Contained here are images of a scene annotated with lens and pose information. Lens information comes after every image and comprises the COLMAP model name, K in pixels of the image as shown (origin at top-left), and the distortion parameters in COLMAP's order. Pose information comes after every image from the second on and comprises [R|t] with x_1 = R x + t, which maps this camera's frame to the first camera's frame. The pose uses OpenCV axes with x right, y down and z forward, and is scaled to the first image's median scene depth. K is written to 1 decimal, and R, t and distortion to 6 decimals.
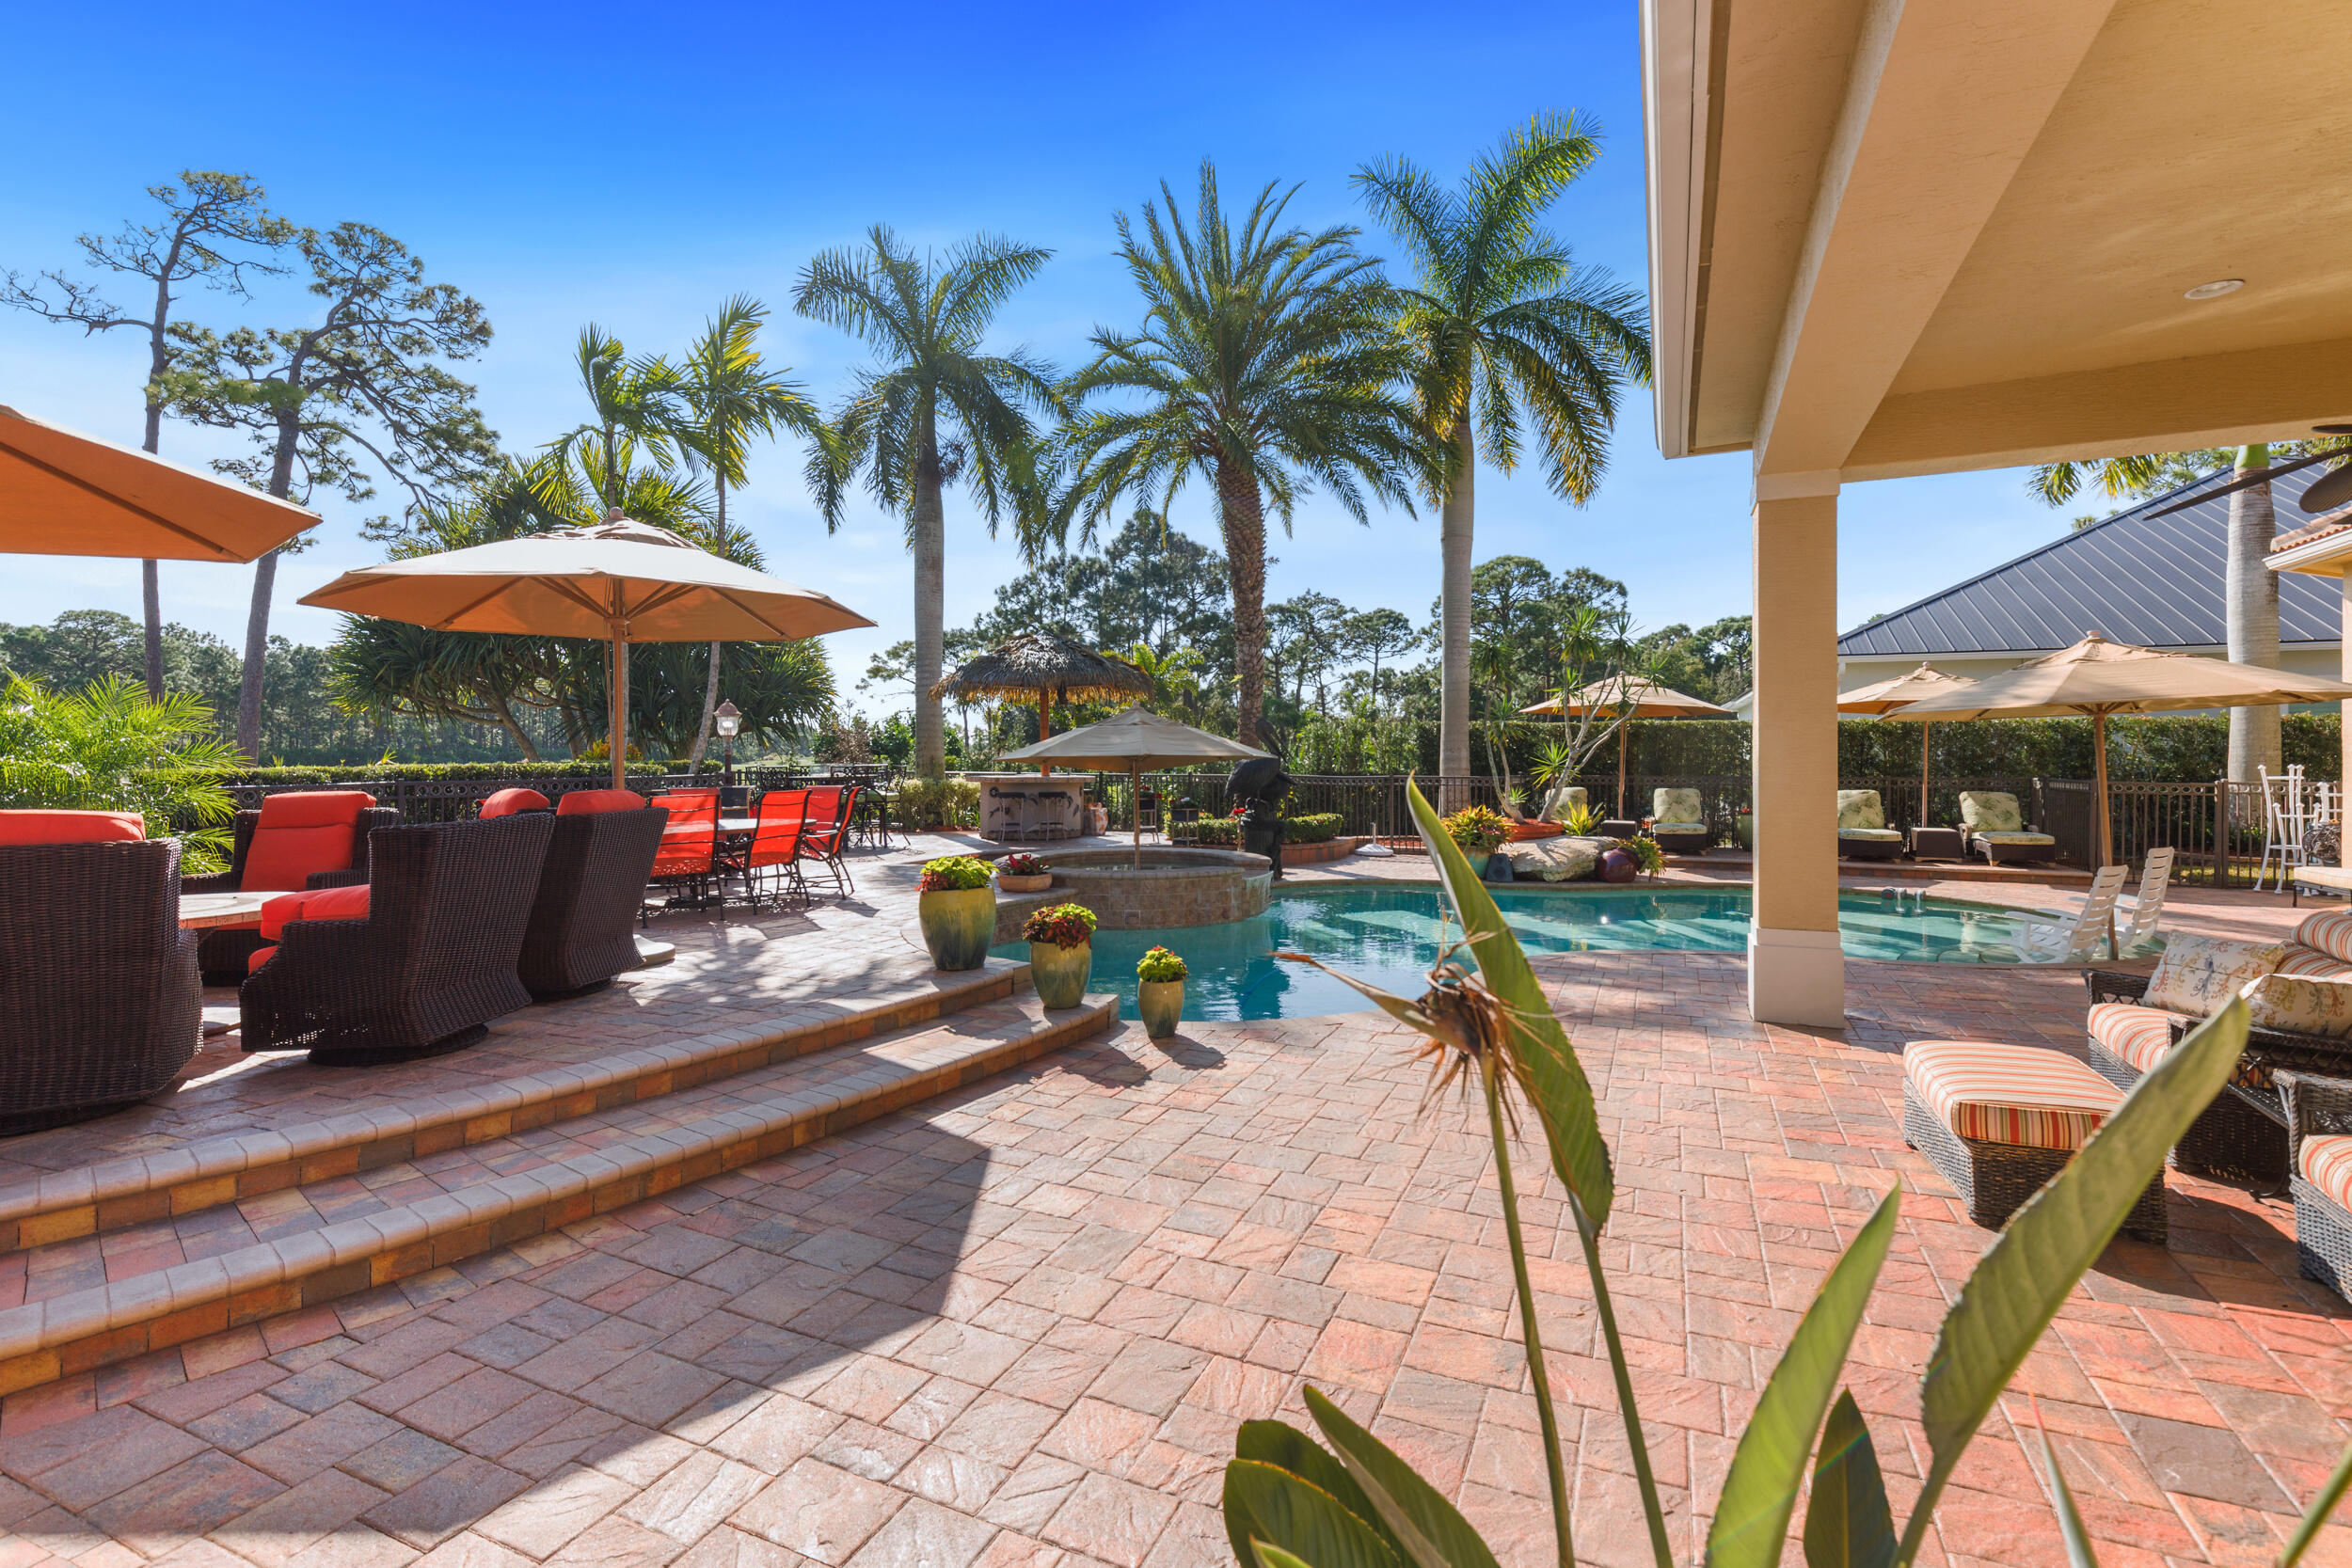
lens RADIAL K [[1103.4, 0, 1176.0], [0, 1103.4, 784.0], [0, 0, 1]] dist [0.000061, 0.000930]
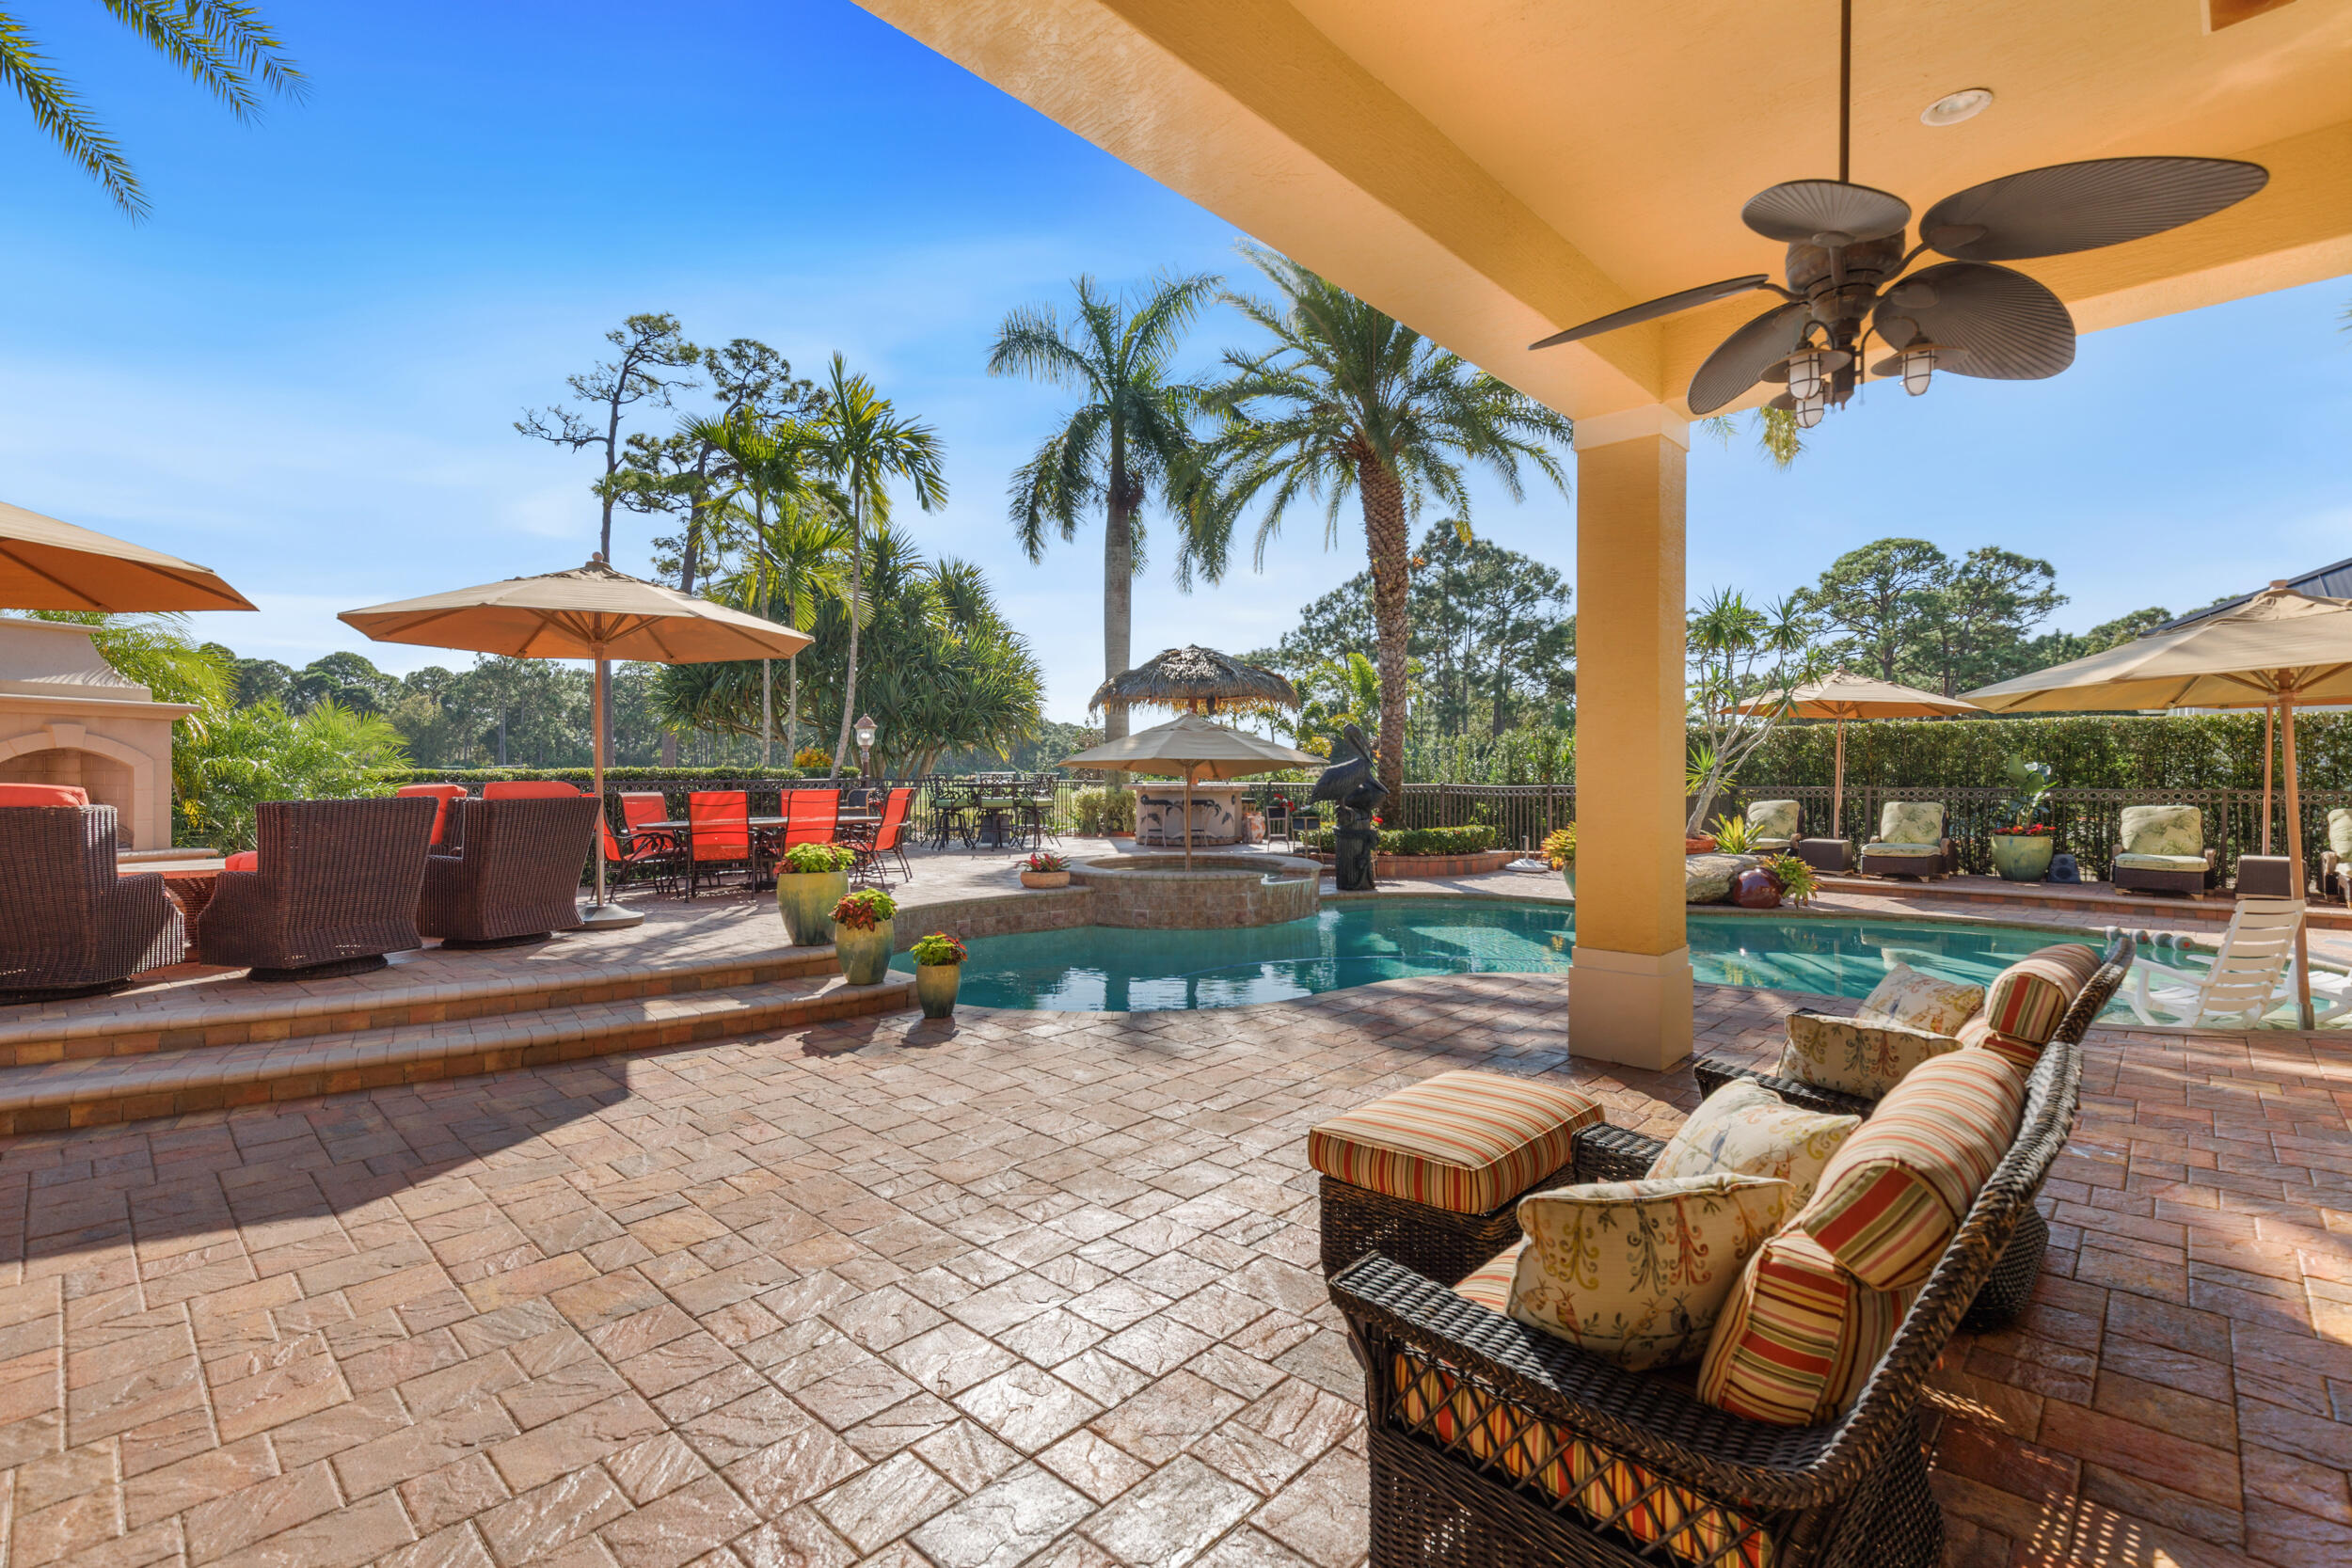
lens RADIAL K [[1090.4, 0, 1176.0], [0, 1090.4, 784.0], [0, 0, 1]] dist [0.002551, -0.000153]
pose [[0.939551, 0.003182, -0.342393, 0.144036], [-0.008923, 0.999845, -0.015194, 0.005315], [0.342292, 0.017330, 0.939434, 0.026158]]
